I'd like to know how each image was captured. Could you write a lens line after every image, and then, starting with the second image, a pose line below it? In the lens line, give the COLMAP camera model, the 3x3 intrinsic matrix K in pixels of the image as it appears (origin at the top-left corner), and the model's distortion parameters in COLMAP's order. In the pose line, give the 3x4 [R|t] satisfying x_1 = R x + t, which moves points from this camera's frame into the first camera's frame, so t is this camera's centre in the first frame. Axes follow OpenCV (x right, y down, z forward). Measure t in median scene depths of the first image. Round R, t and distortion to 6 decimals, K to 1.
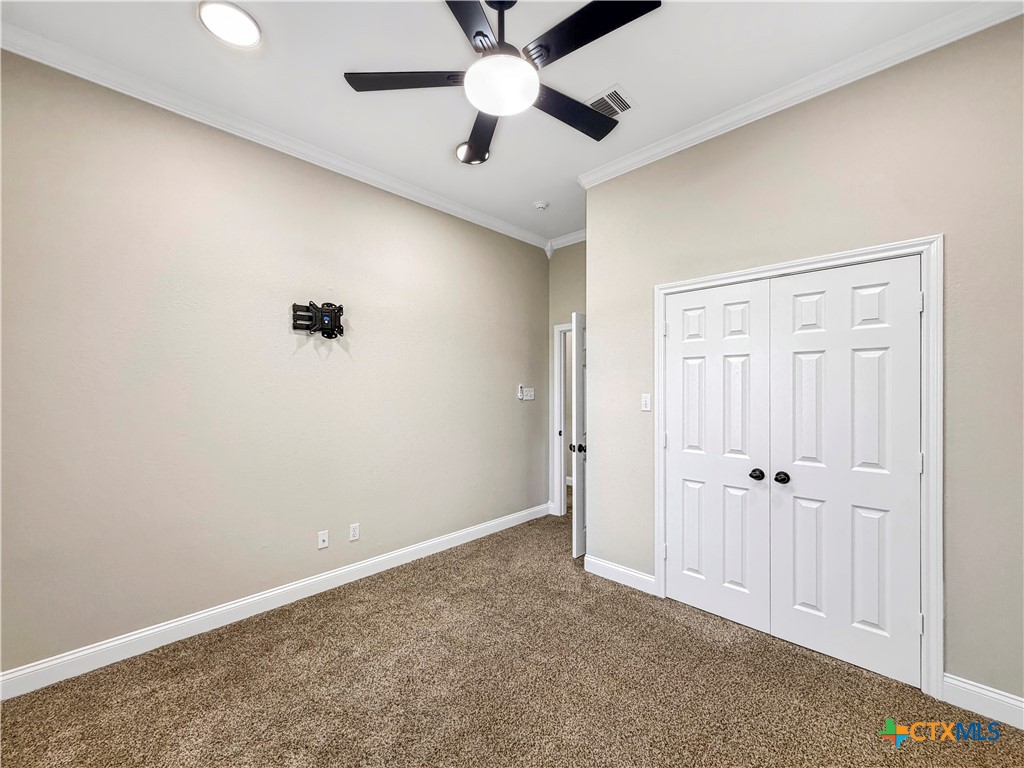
lens RADIAL K [[415.3, 0, 514.4], [0, 415.3, 385.3], [0, 0, 1]] dist [0.000065, 0.000074]
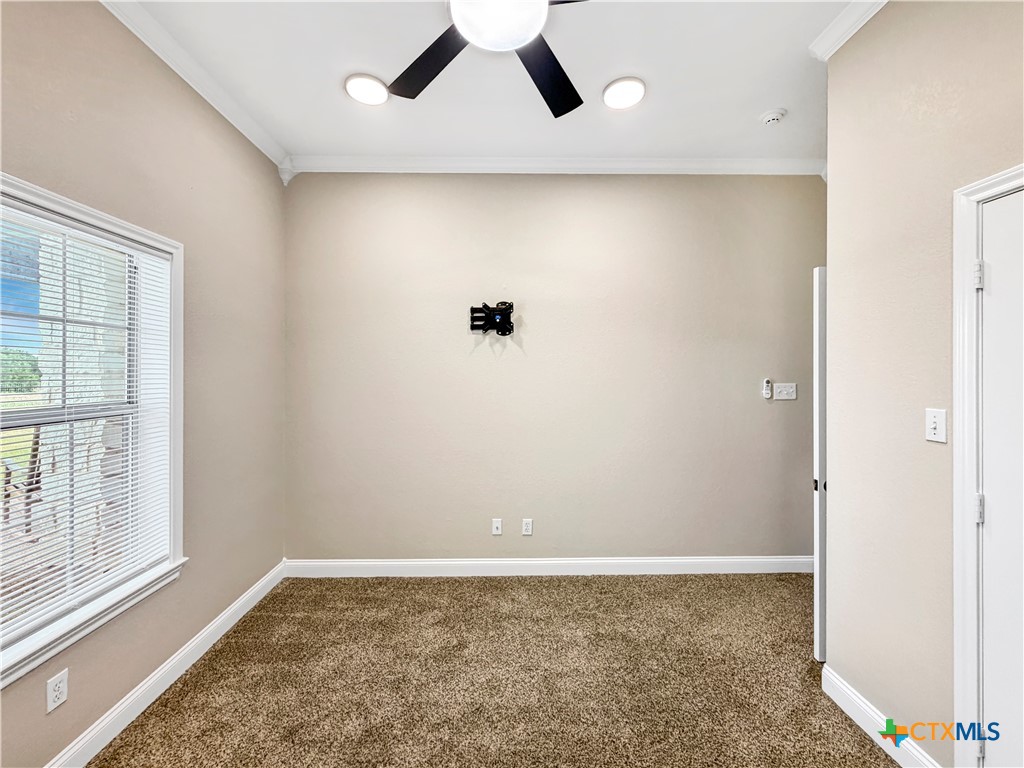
lens RADIAL K [[416.7, 0, 512.5], [0, 416.7, 368.3], [0, 0, 1]] dist [-0.000382, -0.000156]
pose [[0.708134, -0.003329, -0.706071, 0.314016], [0.005535, 0.999984, 0.000837, -0.031895], [0.706057, -0.004501, 0.708141, 0.276995]]
